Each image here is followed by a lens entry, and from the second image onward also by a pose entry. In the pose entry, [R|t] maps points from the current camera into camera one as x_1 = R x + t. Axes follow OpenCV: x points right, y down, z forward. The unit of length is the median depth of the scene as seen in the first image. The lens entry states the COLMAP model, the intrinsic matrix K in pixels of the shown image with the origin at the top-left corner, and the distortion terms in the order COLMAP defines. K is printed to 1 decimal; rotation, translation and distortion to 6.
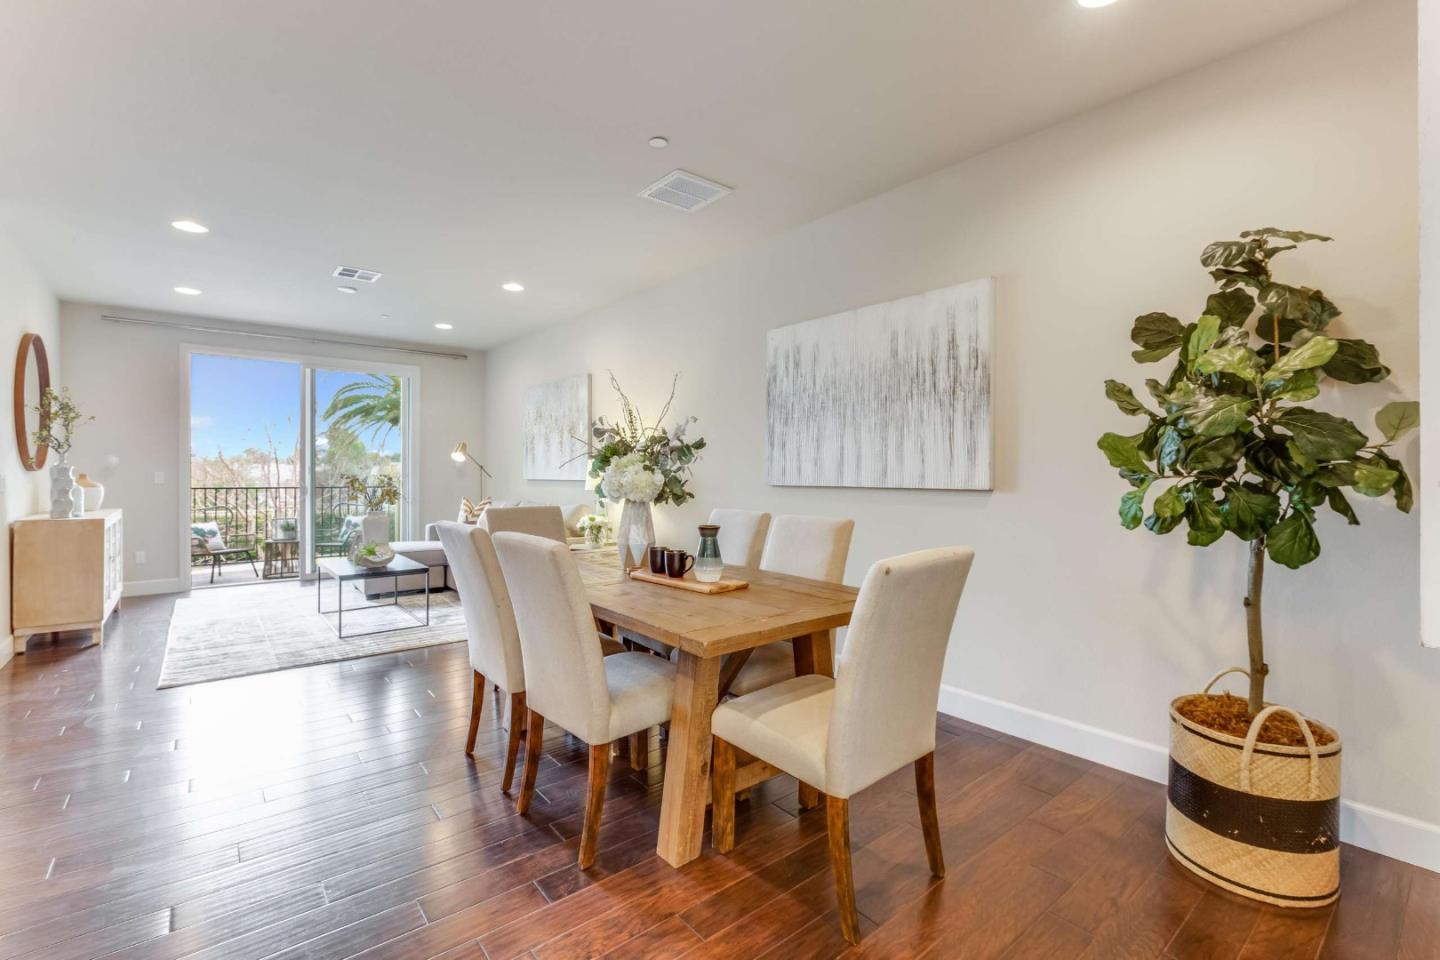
lens RADIAL K [[639.4, 0, 712.3], [0, 639.4, 471.9], [0, 0, 1]] dist [-0.002757, -0.000884]
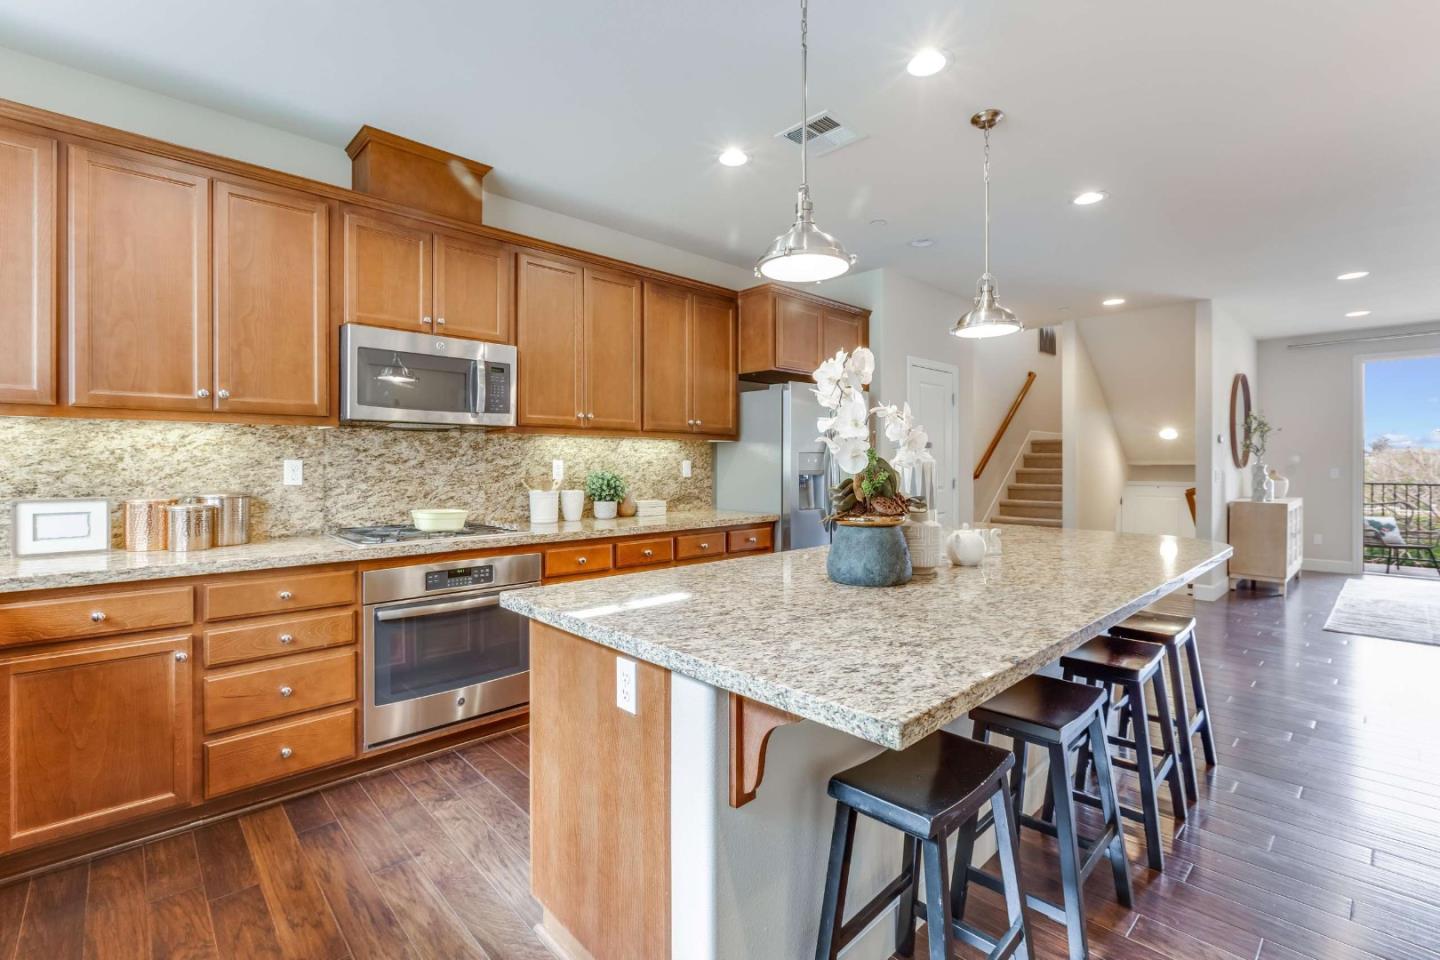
lens RADIAL K [[644.9, 0, 716.5], [0, 644.9, 463.7], [0, 0, 1]] dist [-0.003852, -0.000684]
pose [[0.076417, -0.000479, -0.997076, 0.351672], [-0.002526, 0.999997, -0.000674, -0.008638], [0.997073, 0.002570, 0.076416, -0.351267]]
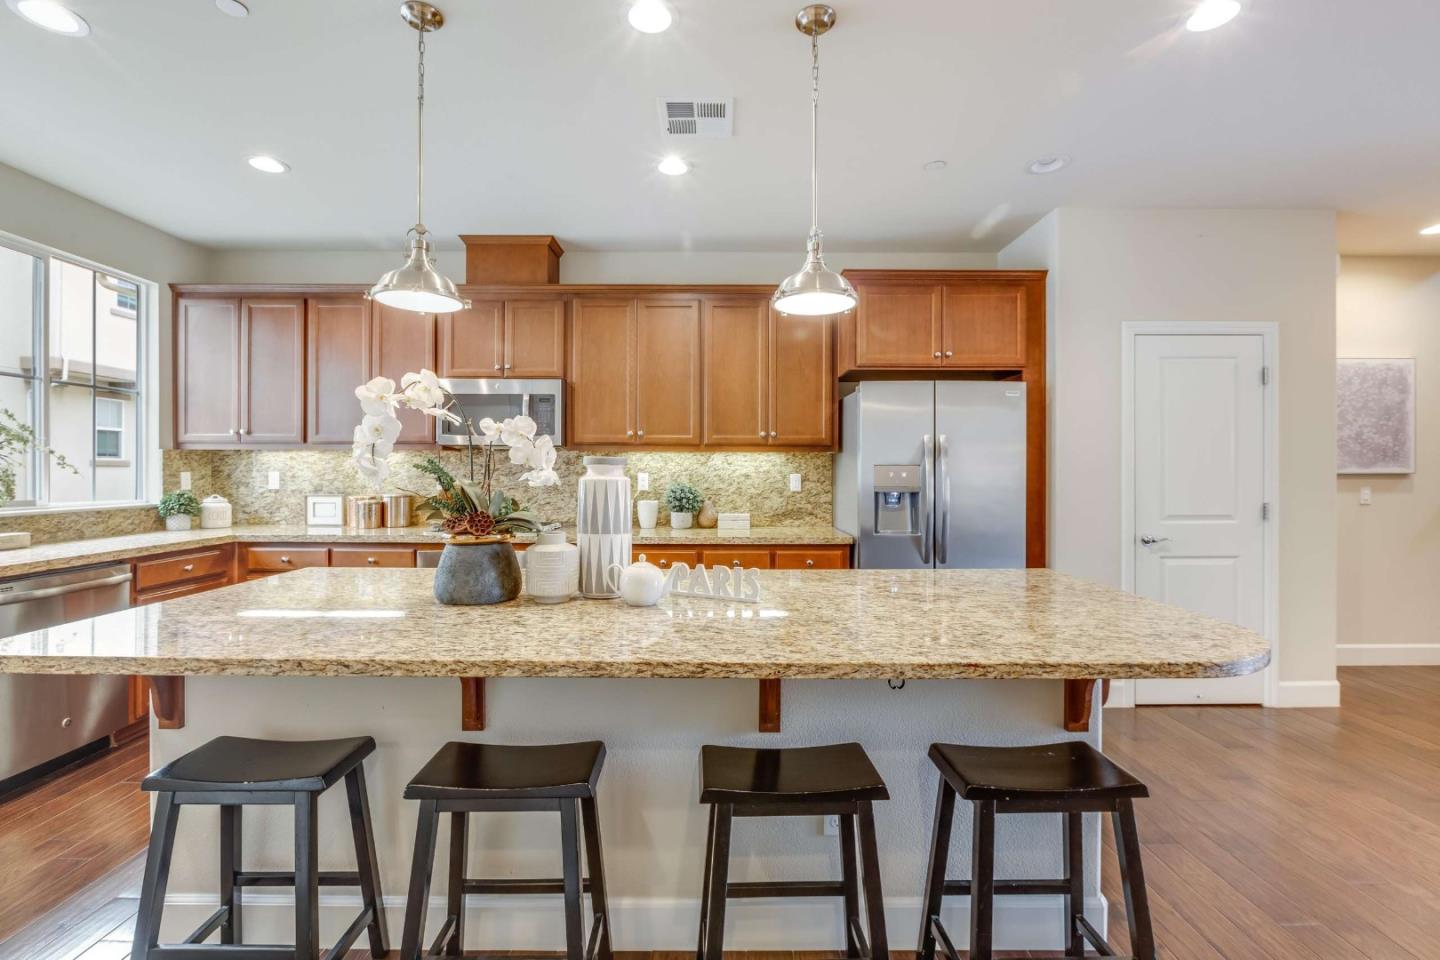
lens RADIAL K [[639.4, 0, 712.3], [0, 639.4, 471.9], [0, 0, 1]] dist [-0.002757, -0.000884]
pose [[-0.634703, -0.003896, -0.772746, 0.130395], [-0.006352, 0.999980, 0.000176, -0.016967], [0.772730, 0.005020, -0.634715, 0.249558]]
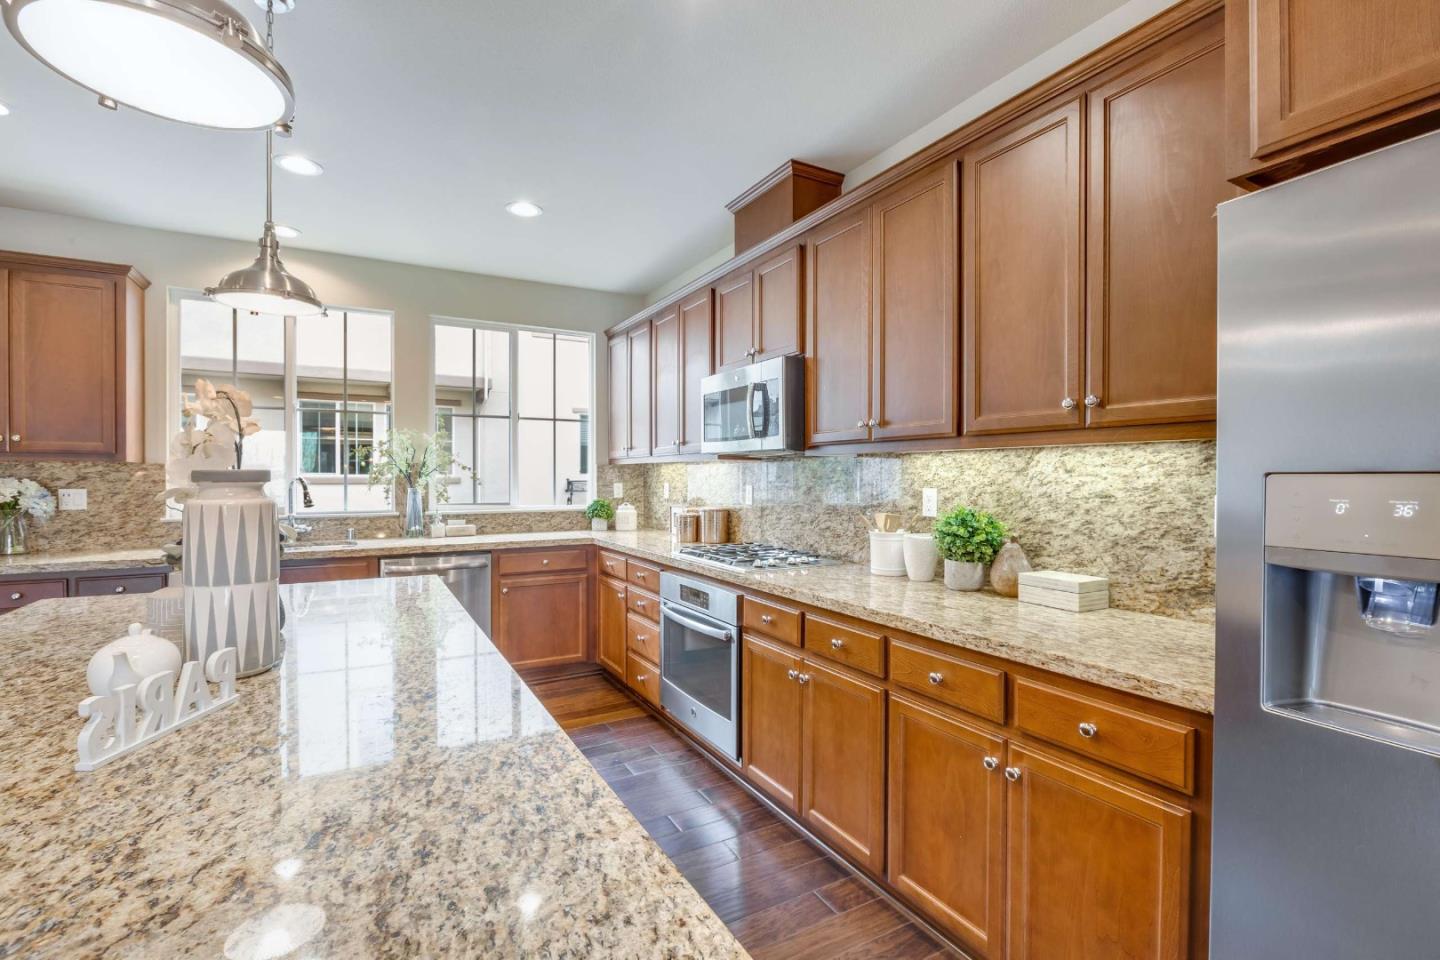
lens RADIAL K [[639.4, 0, 720.0], [0, 639.4, 480.0], [0, 0, 1]] dist [-0.018368, -0.000017]
pose [[-0.986724, -0.005128, 0.162328, -0.513141], [-0.004205, 0.999973, 0.006030, -0.025278], [-0.162354, 0.005268, -0.986718, 0.150260]]
